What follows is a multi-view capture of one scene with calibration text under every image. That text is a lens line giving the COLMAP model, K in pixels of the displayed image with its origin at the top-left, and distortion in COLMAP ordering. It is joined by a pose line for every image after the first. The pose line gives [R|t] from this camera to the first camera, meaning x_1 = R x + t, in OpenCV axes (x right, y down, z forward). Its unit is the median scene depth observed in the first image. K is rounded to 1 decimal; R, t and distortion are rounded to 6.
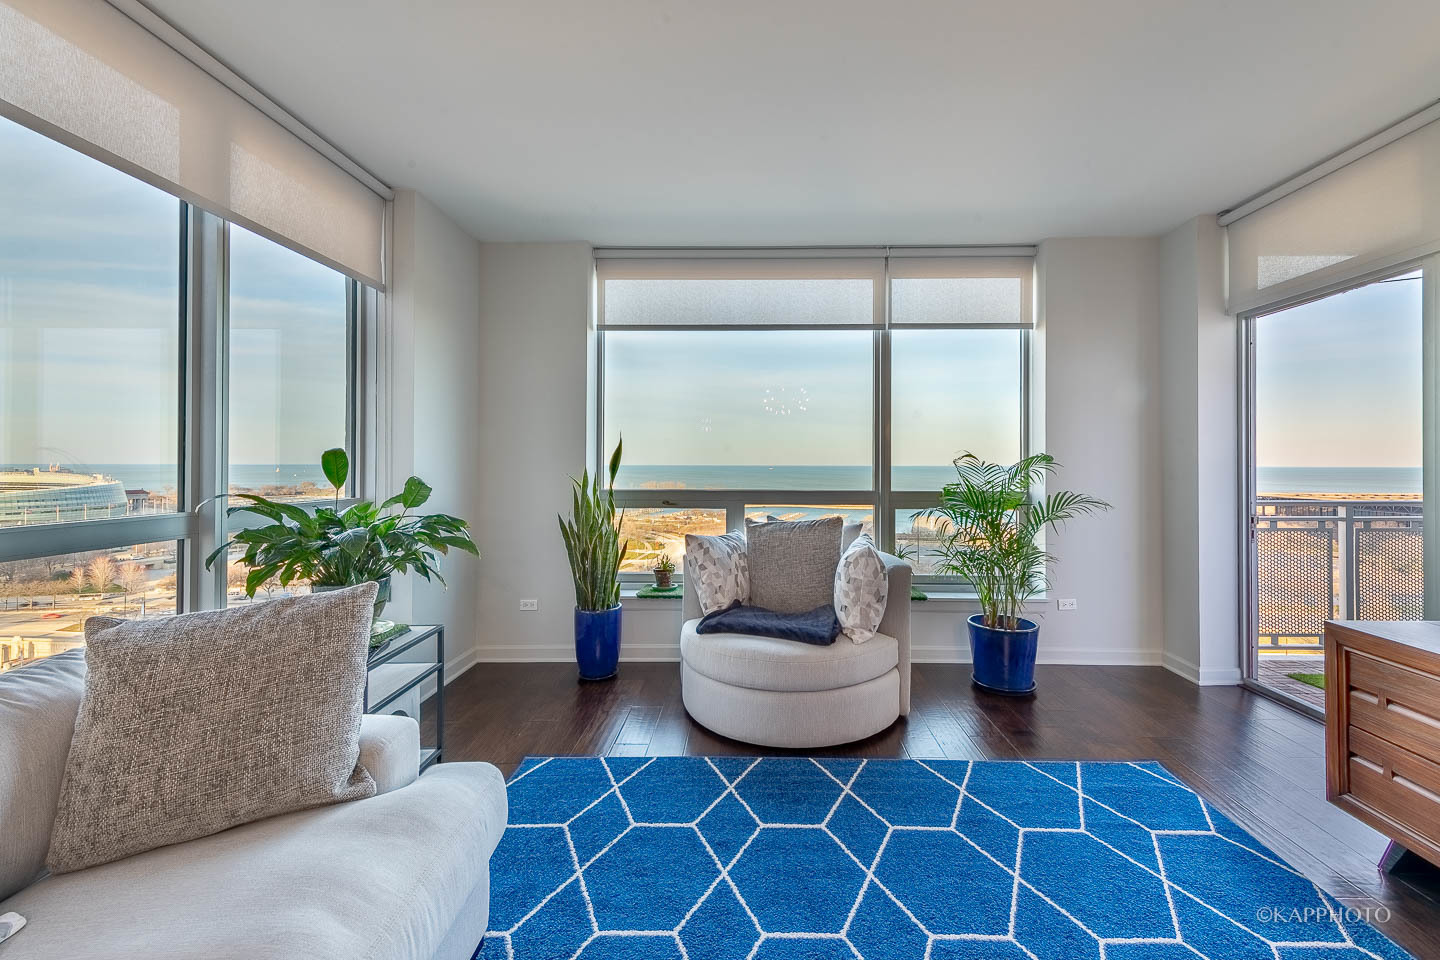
lens RADIAL K [[561.0, 0, 752.4], [0, 561.0, 467.0], [0, 0, 1]] dist [0.005214, -0.001579]
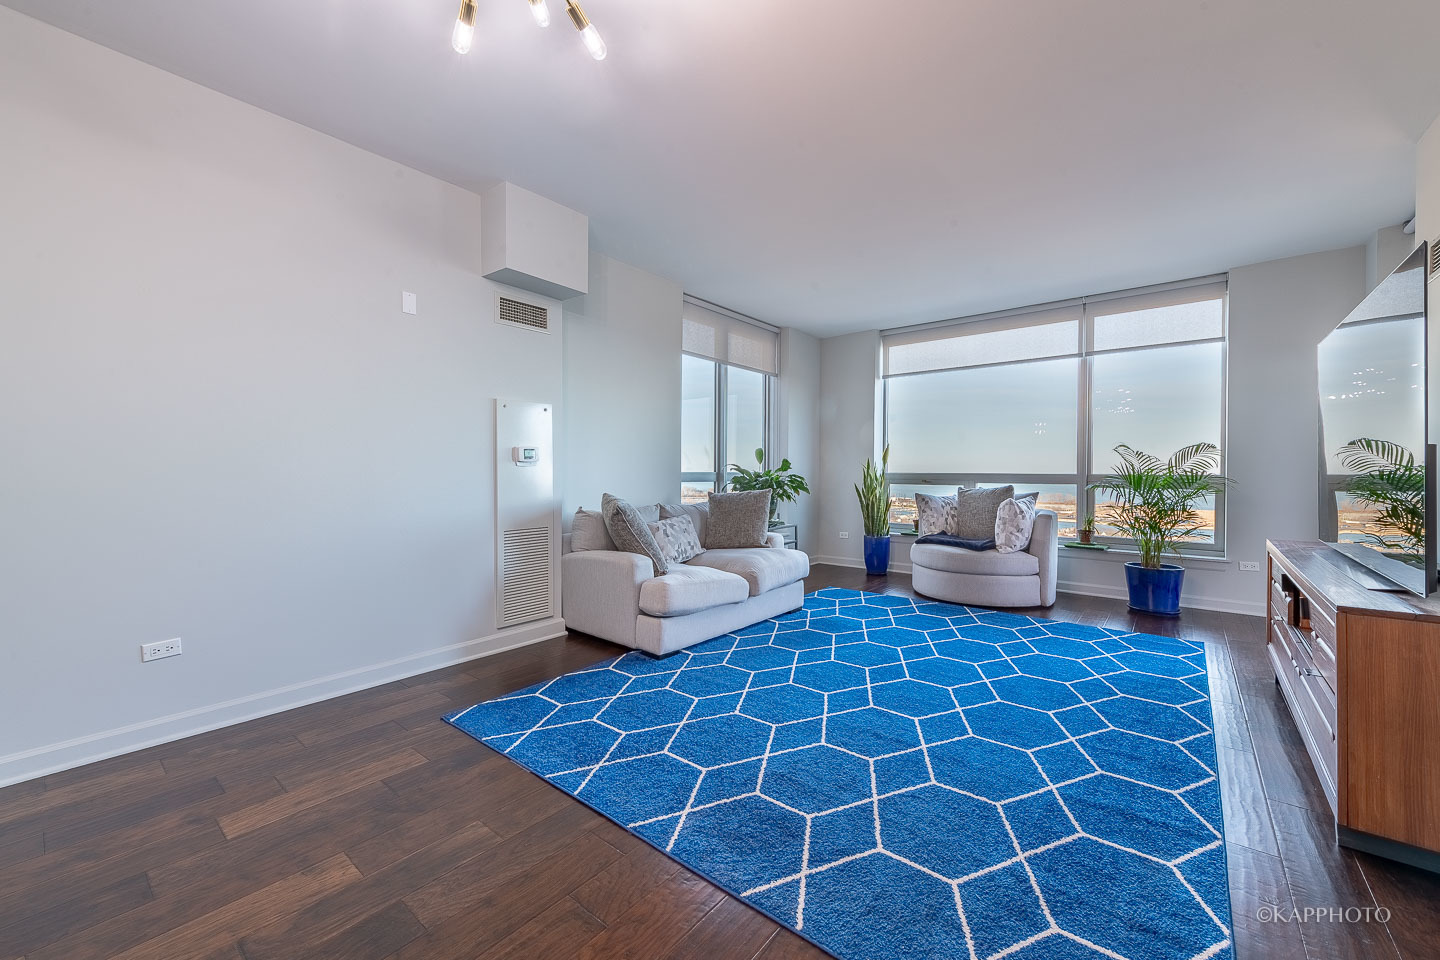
lens RADIAL K [[561.0, 0, 716.2], [0, 561.0, 475.8], [0, 0, 1]] dist [0.005214, -0.001579]
pose [[0.774301, 0.005321, -0.632796, 0.441676], [-0.009286, 0.999953, -0.002954, 0.063093], [0.632750, 0.008164, 0.774313, -0.677761]]
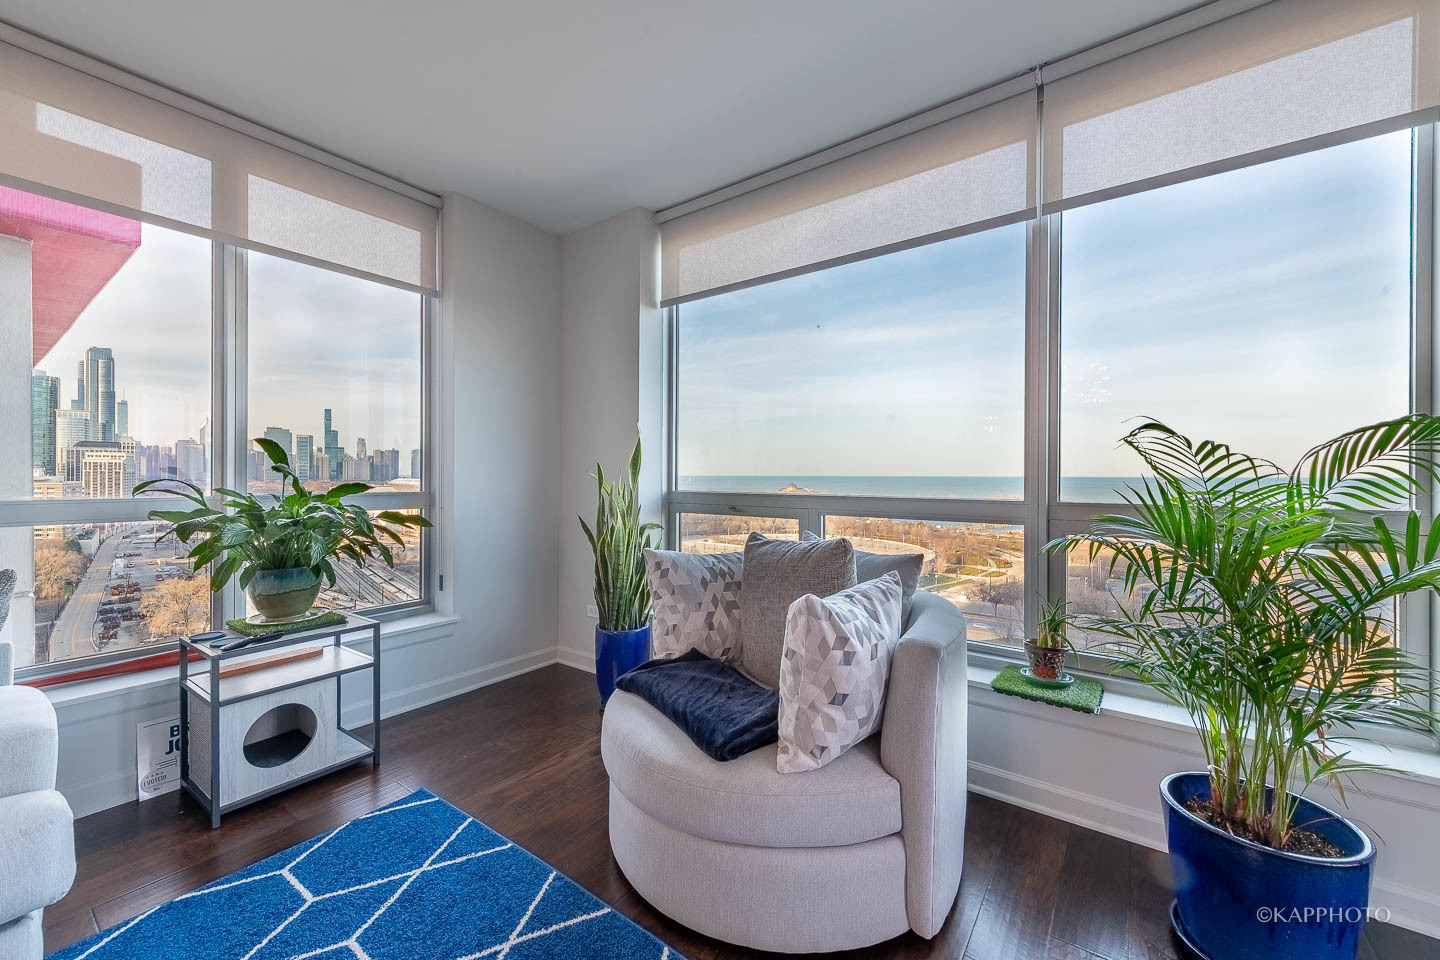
lens RADIAL K [[561.0, 0, 721.2], [0, 561.0, 490.2], [0, 0, 1]] dist [0.005214, -0.001579]
pose [[0.805338, 0.014248, -0.592644, 0.337892], [-0.000153, 0.999716, 0.023826, 0.018843], [0.592815, -0.019098, 0.805112, 0.381824]]
